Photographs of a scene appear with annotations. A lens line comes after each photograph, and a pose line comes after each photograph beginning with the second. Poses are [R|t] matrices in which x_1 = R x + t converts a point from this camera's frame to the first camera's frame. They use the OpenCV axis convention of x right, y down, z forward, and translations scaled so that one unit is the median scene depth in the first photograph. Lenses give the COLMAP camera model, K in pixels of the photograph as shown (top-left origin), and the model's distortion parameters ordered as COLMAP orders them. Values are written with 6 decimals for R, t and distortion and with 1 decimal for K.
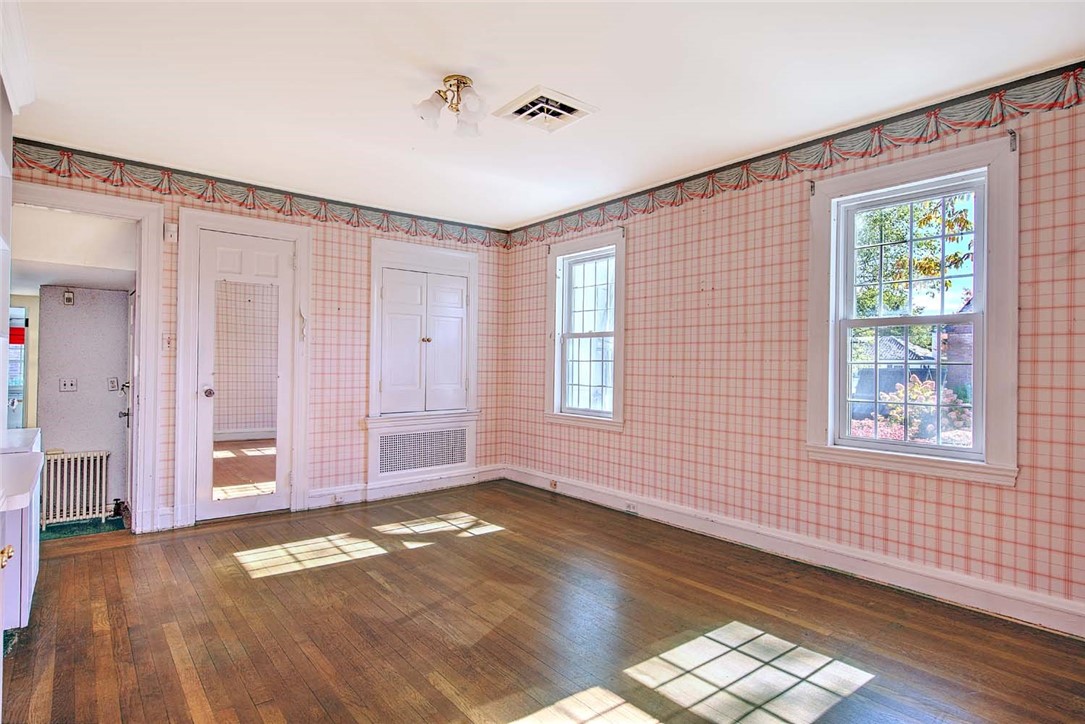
lens RADIAL K [[580.6, 0, 539.9], [0, 580.6, 359.4], [0, 0, 1]] dist [-0.018917, -0.000935]
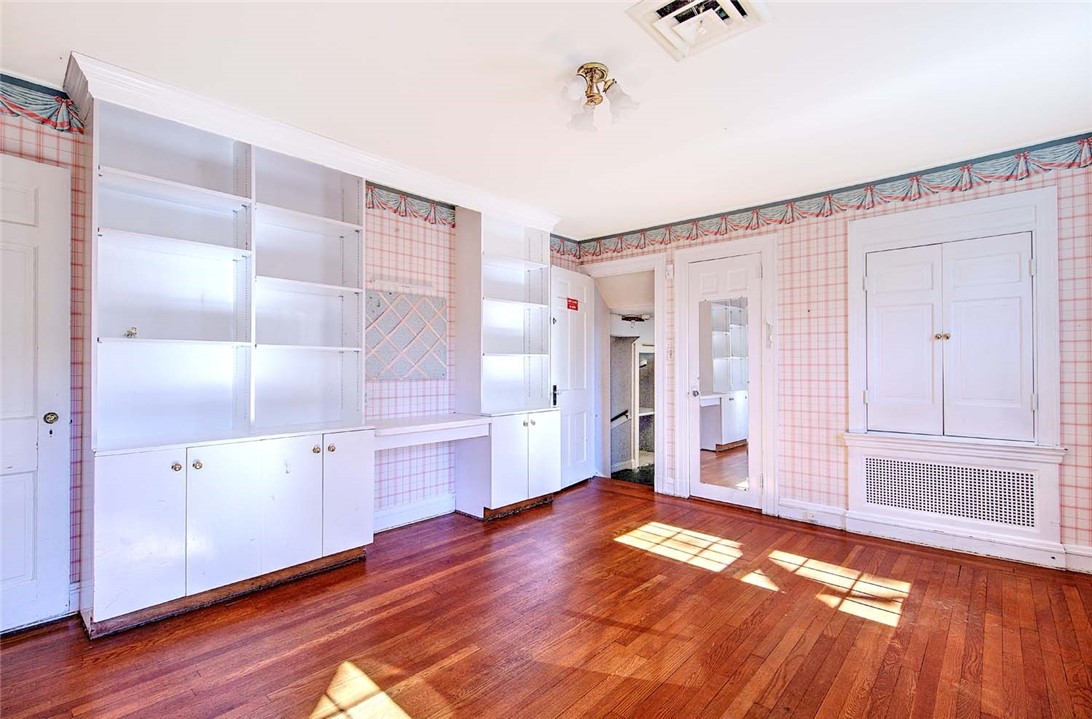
lens RADIAL K [[482.0, 0, 543.4], [0, 482.0, 363.6], [0, 0, 1]] dist [0.008223, -0.004521]
pose [[0.151056, -0.018532, -0.988351, 0.402180], [0.004225, 0.999827, -0.018101, 0.010974], [0.988516, -0.001441, 0.151109, 0.526689]]
